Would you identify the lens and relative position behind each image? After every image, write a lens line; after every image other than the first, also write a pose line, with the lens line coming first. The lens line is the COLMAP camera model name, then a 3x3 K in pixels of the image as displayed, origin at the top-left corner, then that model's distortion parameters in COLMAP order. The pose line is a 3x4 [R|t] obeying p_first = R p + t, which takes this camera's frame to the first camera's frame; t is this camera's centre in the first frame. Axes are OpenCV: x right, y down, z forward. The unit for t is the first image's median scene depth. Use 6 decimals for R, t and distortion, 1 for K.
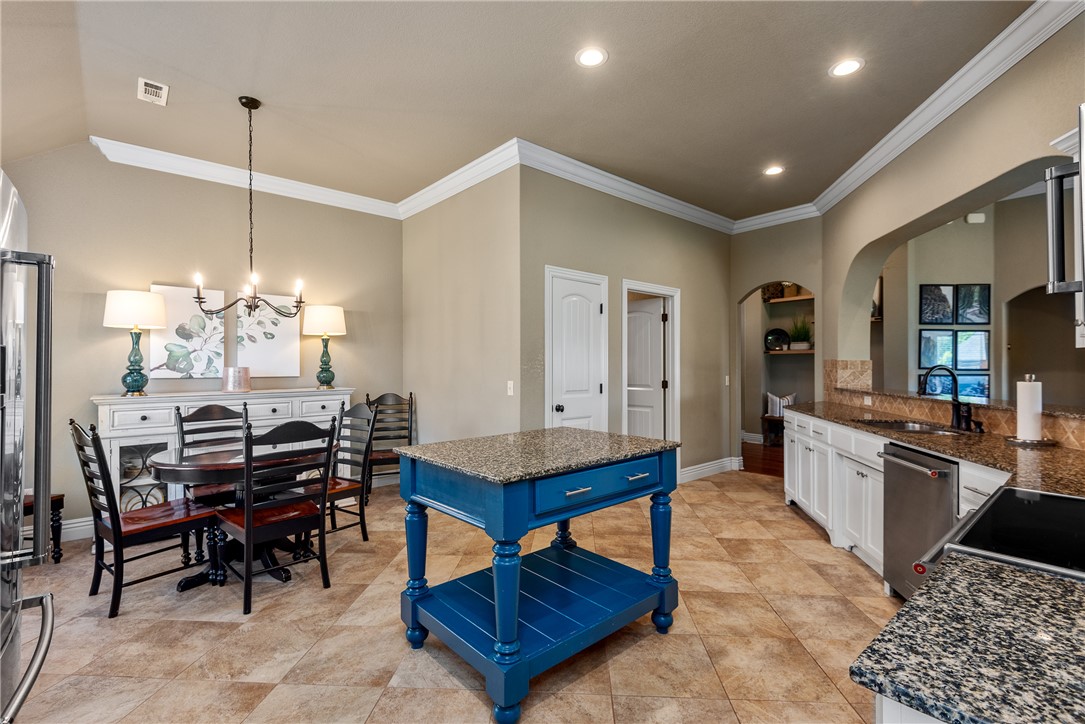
lens RADIAL K [[496.5, 0, 542.5], [0, 496.5, 362.0], [0, 0, 1]] dist [0.000692, -0.000230]
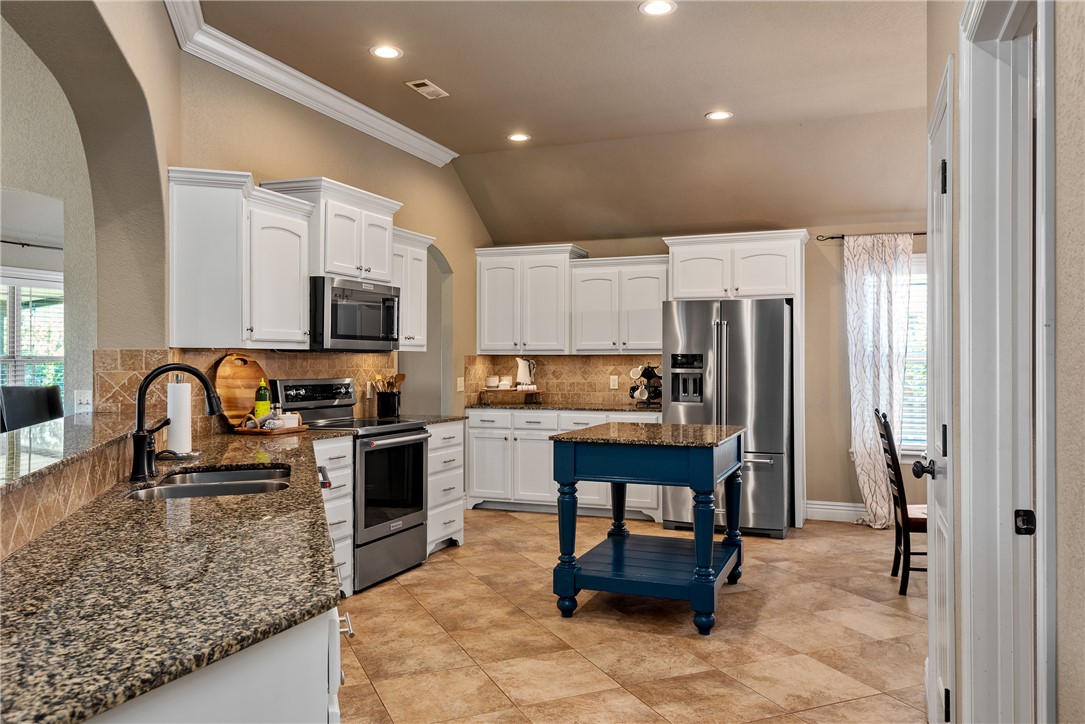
lens RADIAL K [[807.8, 0, 542.5], [0, 807.8, 362.0], [0, 0, 1]] dist [0.000613, 0.000164]
pose [[-0.889930, 0.003790, -0.456081, 0.964022], [0.003090, 0.999993, 0.002279, 0.002928], [0.456086, 0.000619, -0.889936, 2.262947]]
